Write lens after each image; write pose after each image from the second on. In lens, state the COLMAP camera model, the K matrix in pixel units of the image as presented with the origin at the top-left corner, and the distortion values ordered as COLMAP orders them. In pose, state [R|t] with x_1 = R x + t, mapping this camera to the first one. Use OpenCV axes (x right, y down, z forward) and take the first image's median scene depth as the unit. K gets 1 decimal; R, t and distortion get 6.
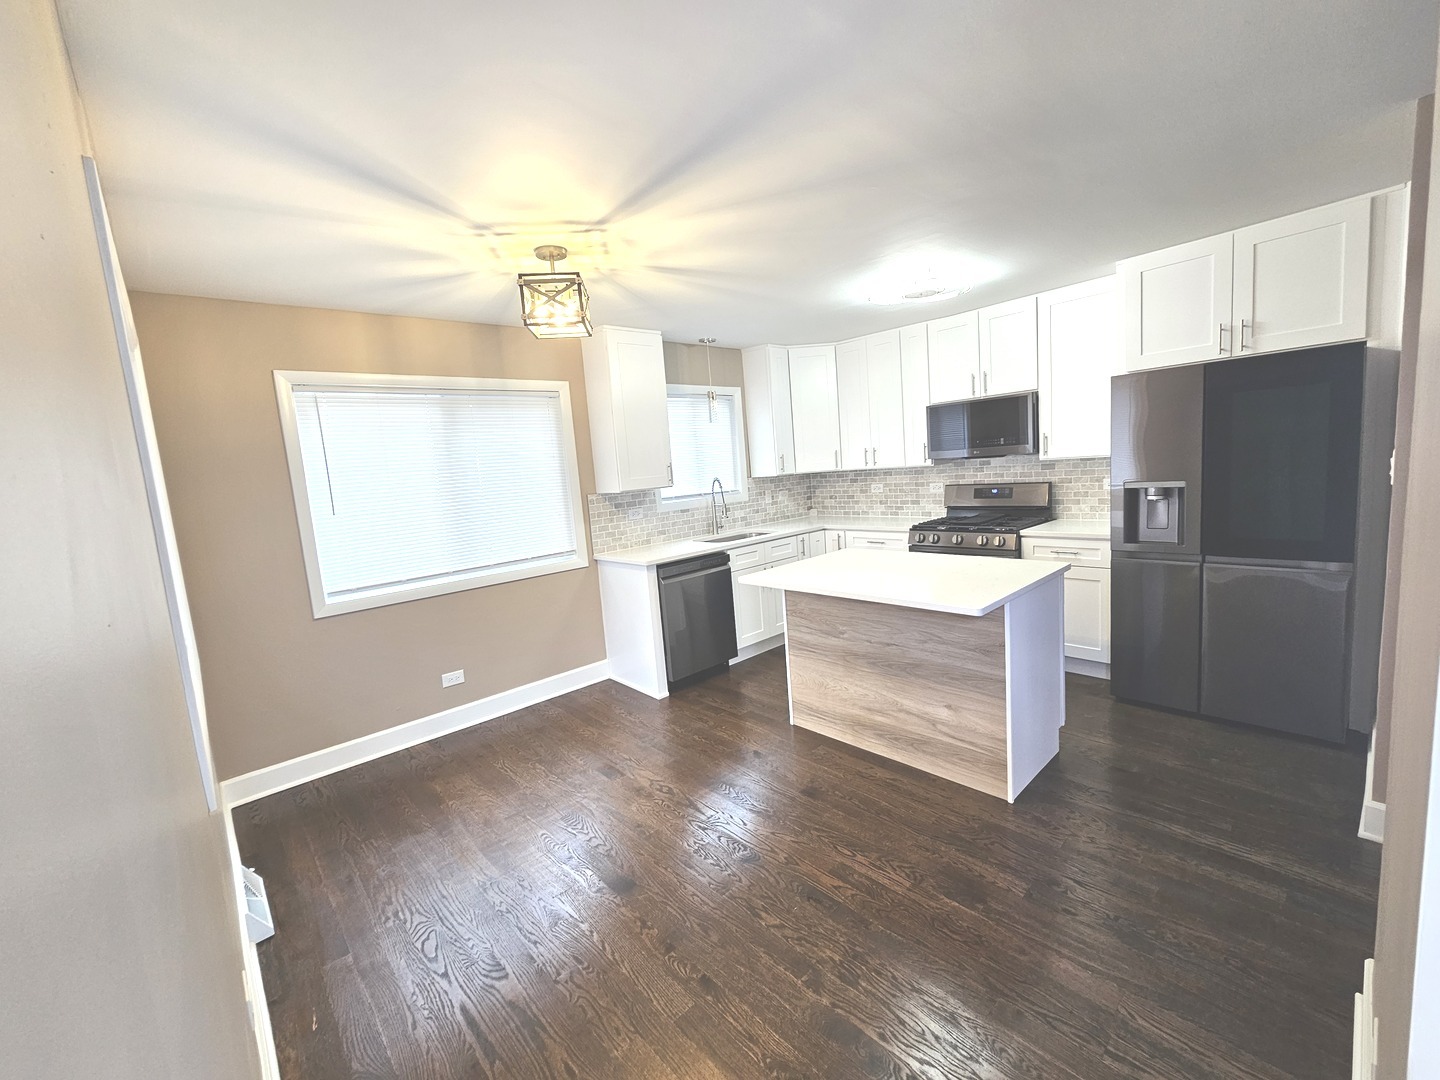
lens RADIAL K [[591.0, 0, 728.0], [0, 591.0, 534.7], [0, 0, 1]] dist [-0.003070, -0.000298]
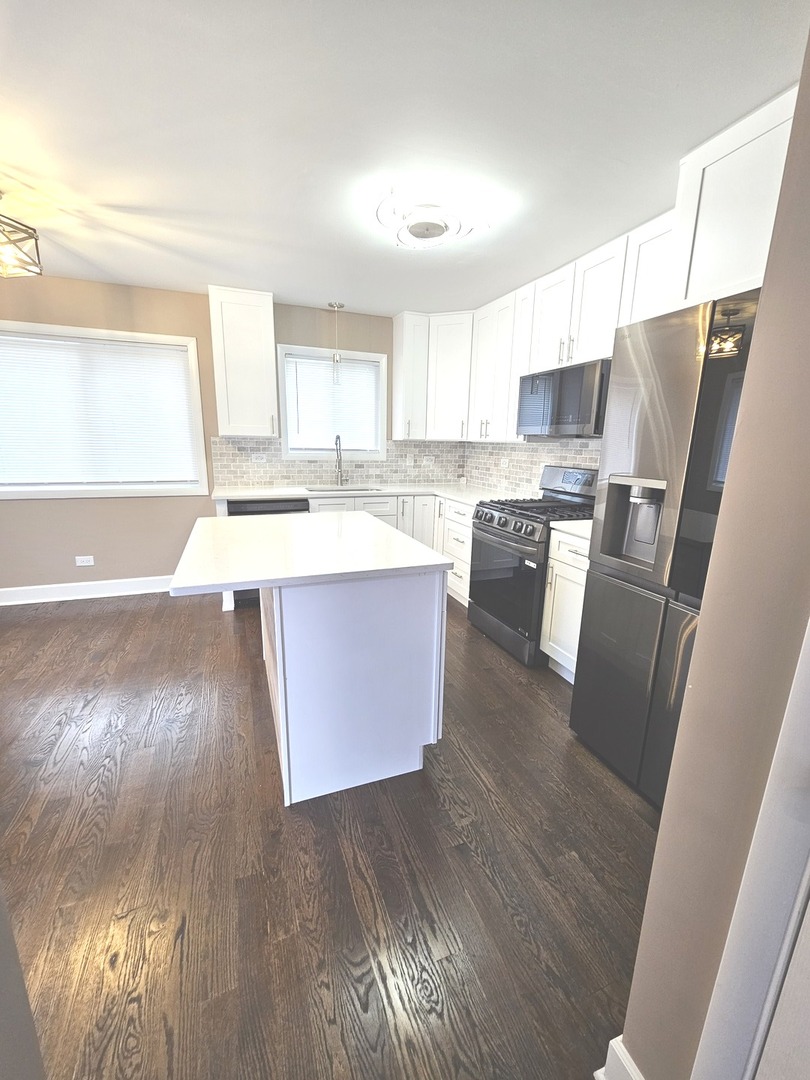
lens RADIAL K [[443.2, 0, 406.9], [0, 443.2, 542.8], [0, 0, 1]] dist [-0.003070, -0.000298]
pose [[0.923184, 0.177088, -0.341133, 0.478133], [-0.136105, 0.980646, 0.140741, -0.035881], [0.359454, -0.083500, 0.929419, 0.277532]]
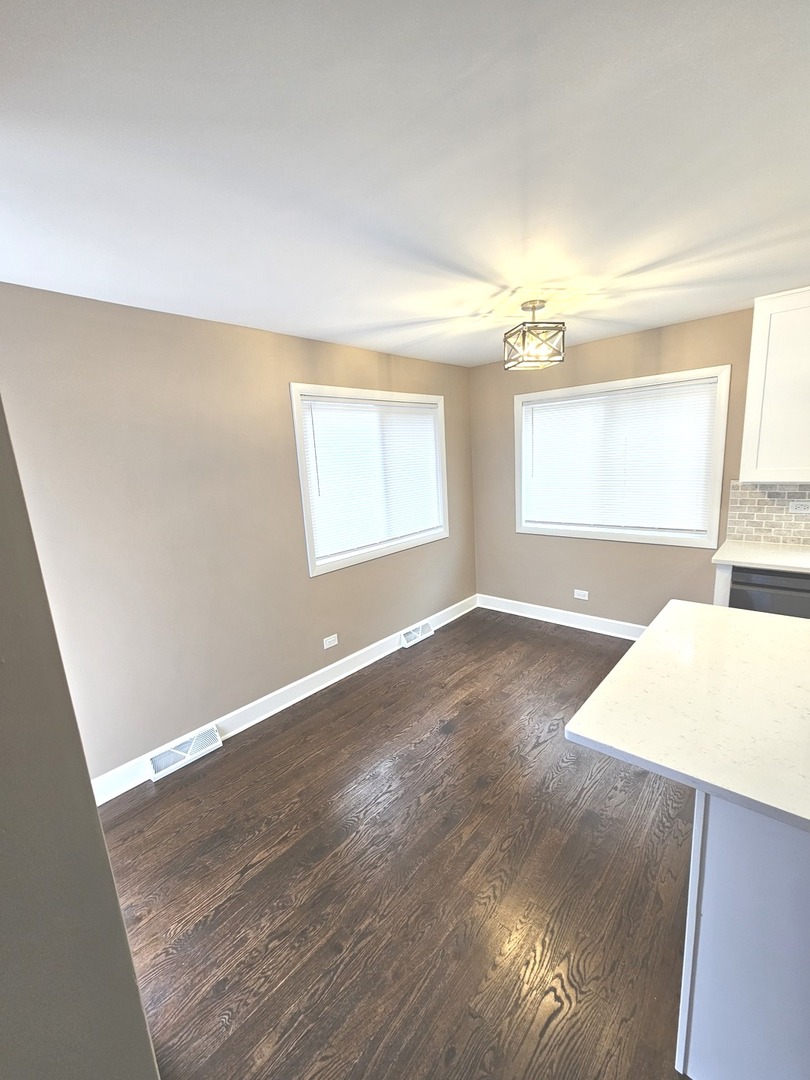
lens RADIAL K [[443.2, 0, 403.7], [0, 443.2, 540.2], [0, 0, 1]] dist [-0.003070, -0.000298]
pose [[0.092989, 0.257372, -0.961828, 0.450736], [-0.071433, 0.965249, 0.251381, -0.116351], [0.993101, 0.045331, 0.108143, 0.370118]]
